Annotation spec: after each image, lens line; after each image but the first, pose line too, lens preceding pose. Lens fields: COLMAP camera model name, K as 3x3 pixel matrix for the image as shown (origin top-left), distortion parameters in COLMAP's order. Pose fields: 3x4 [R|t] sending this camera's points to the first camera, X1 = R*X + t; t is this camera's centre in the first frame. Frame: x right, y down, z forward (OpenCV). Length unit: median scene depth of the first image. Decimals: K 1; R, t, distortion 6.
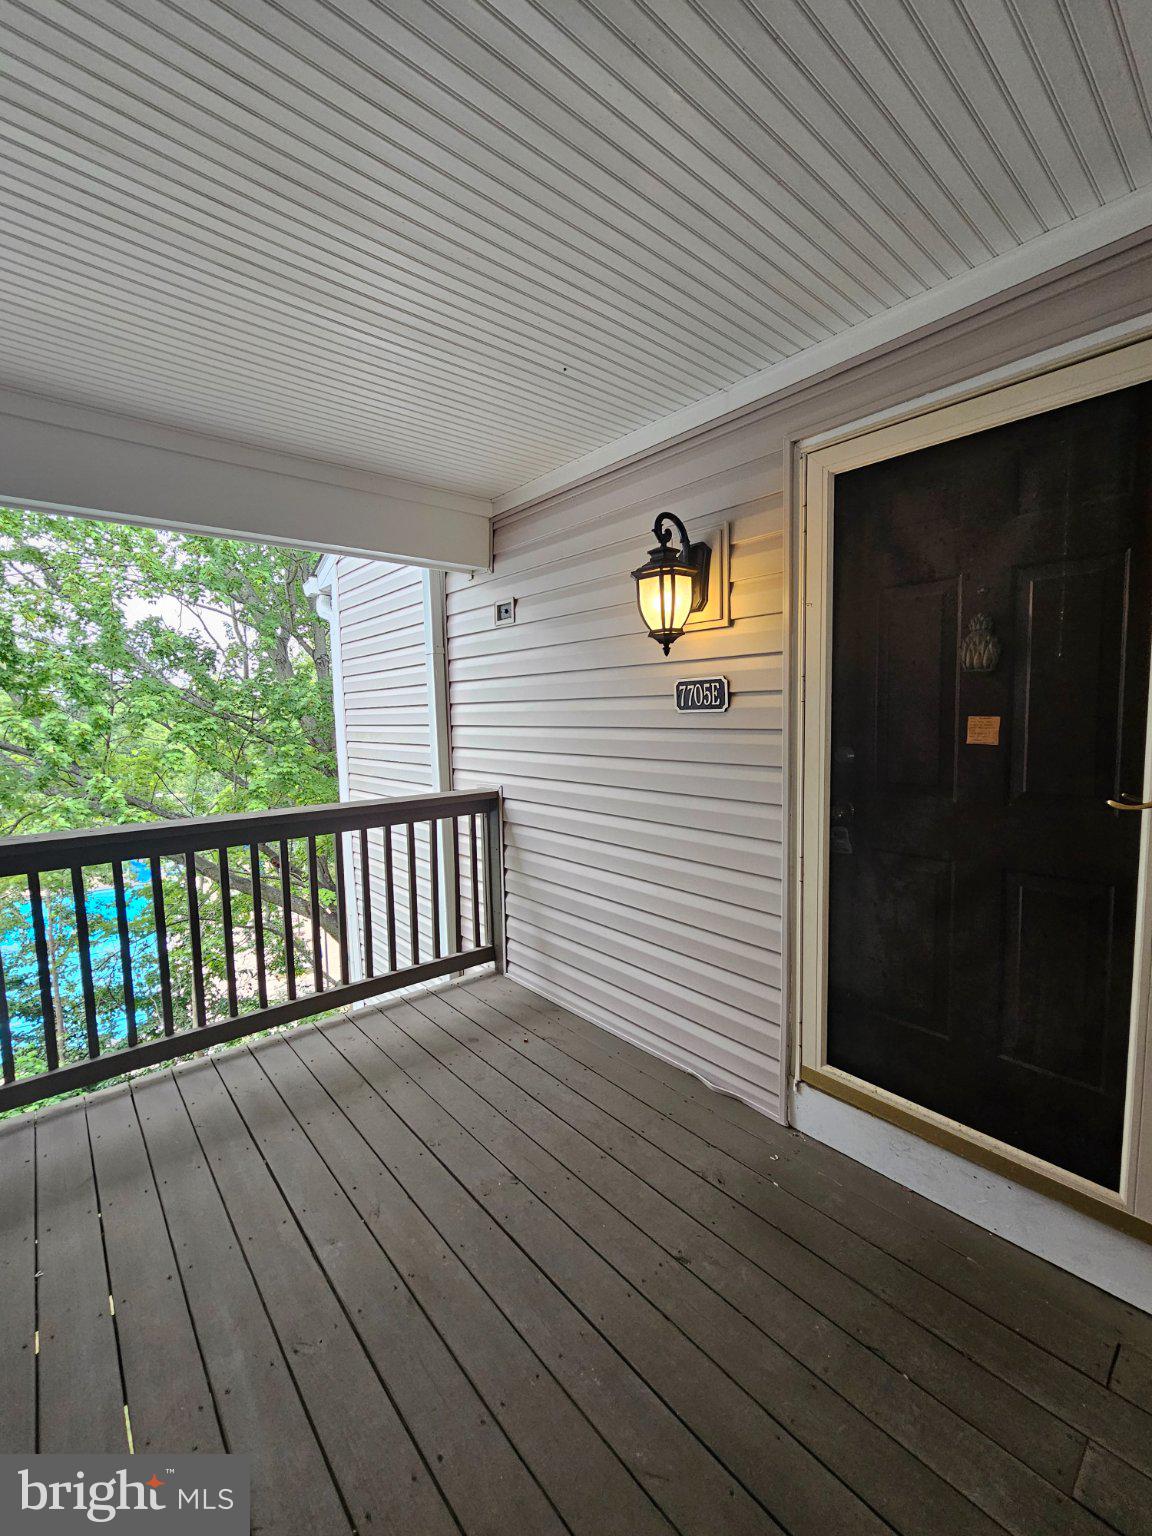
lens RADIAL K [[632.8, 0, 561.8], [0, 632.8, 763.3], [0, 0, 1]] dist [-0.002485, 0.000131]
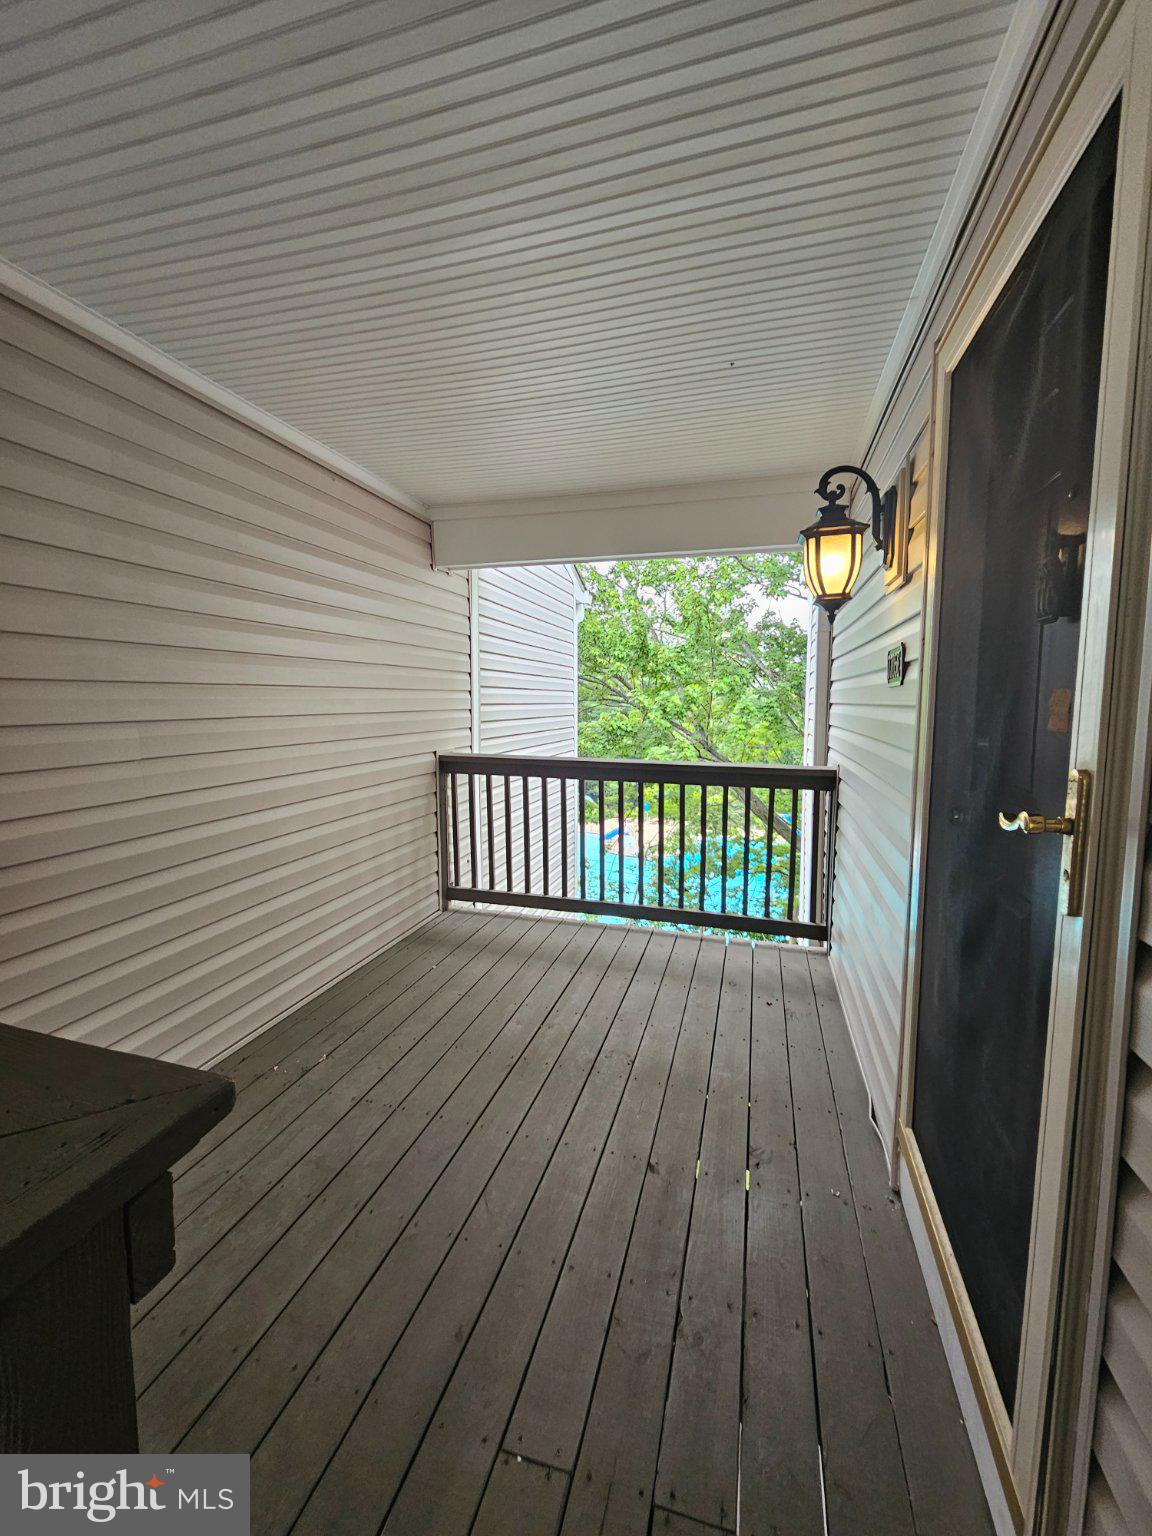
lens RADIAL K [[632.8, 0, 576.8], [0, 632.8, 767.6], [0, 0, 1]] dist [-0.002485, 0.000131]
pose [[0.556306, 0.113041, -0.823253, 0.502833], [-0.089902, 0.993077, 0.075608, 0.001226], [0.826100, 0.031951, 0.562617, 0.121516]]
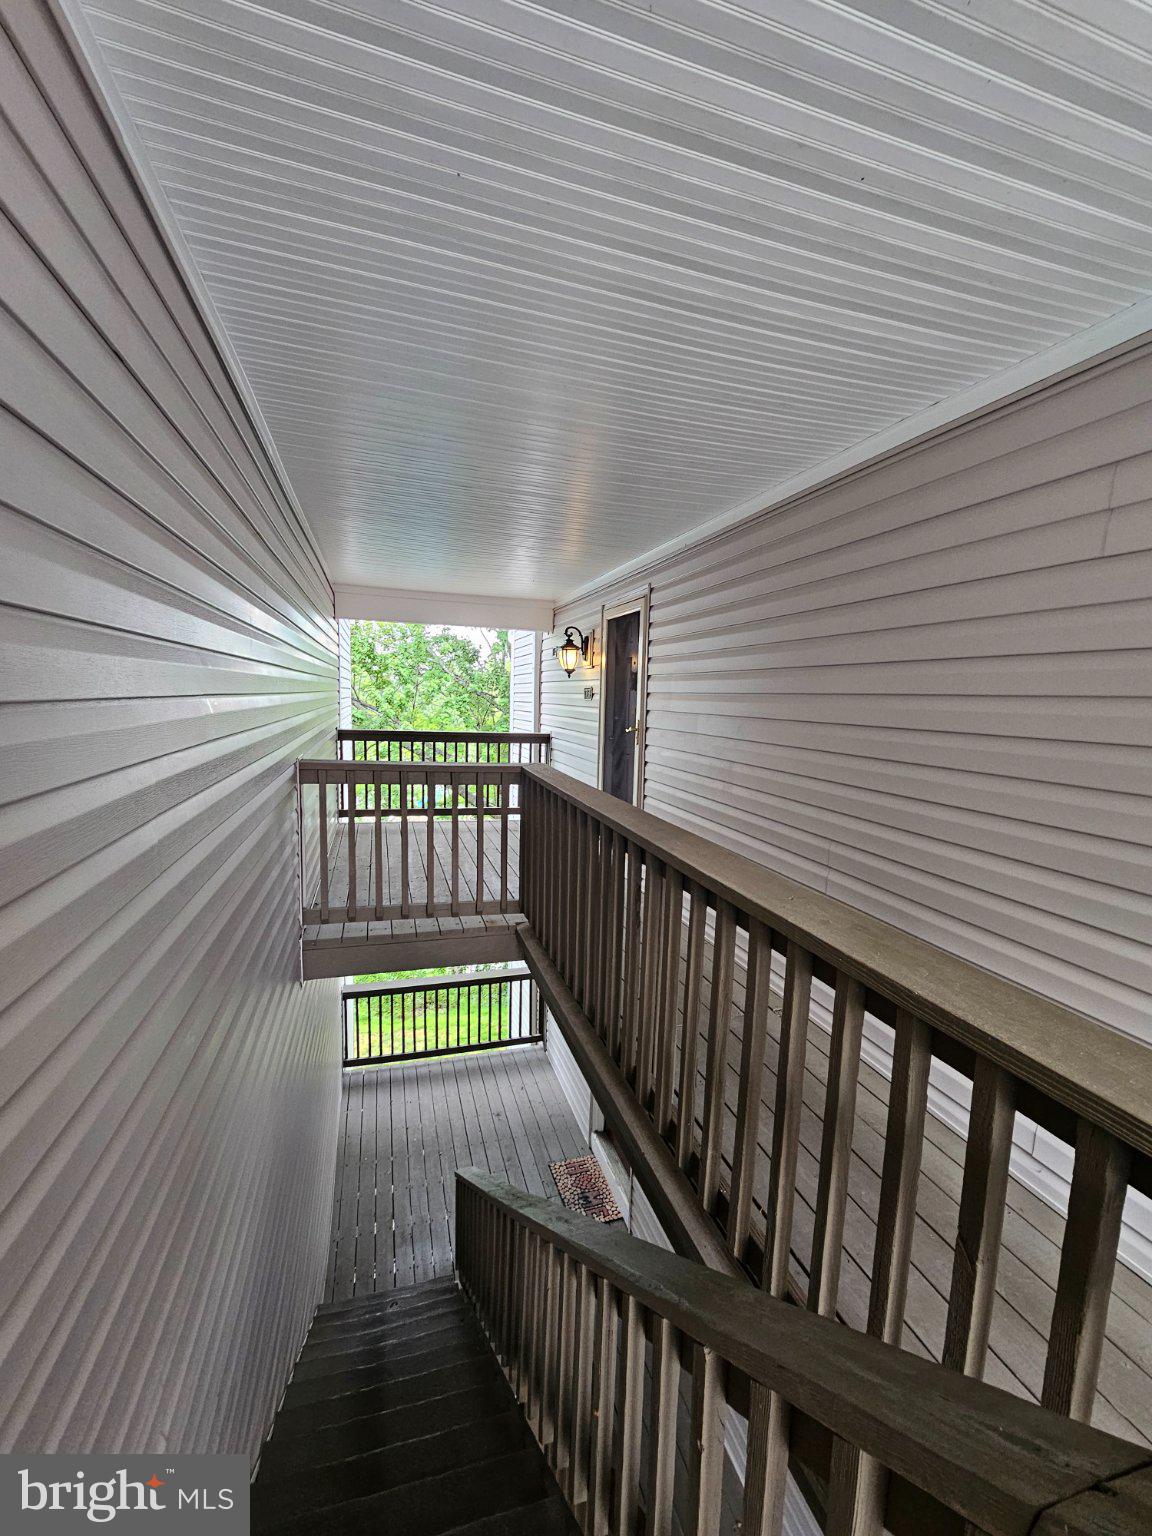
lens RADIAL K [[632.8, 0, 579.9], [0, 632.8, 764.8], [0, 0, 1]] dist [-0.002485, 0.000131]
pose [[0.923485, 0.092623, -0.372285, 0.851621], [-0.086121, 0.995701, 0.034095, 0.070778], [0.373842, 0.000575, 0.927492, -1.026041]]
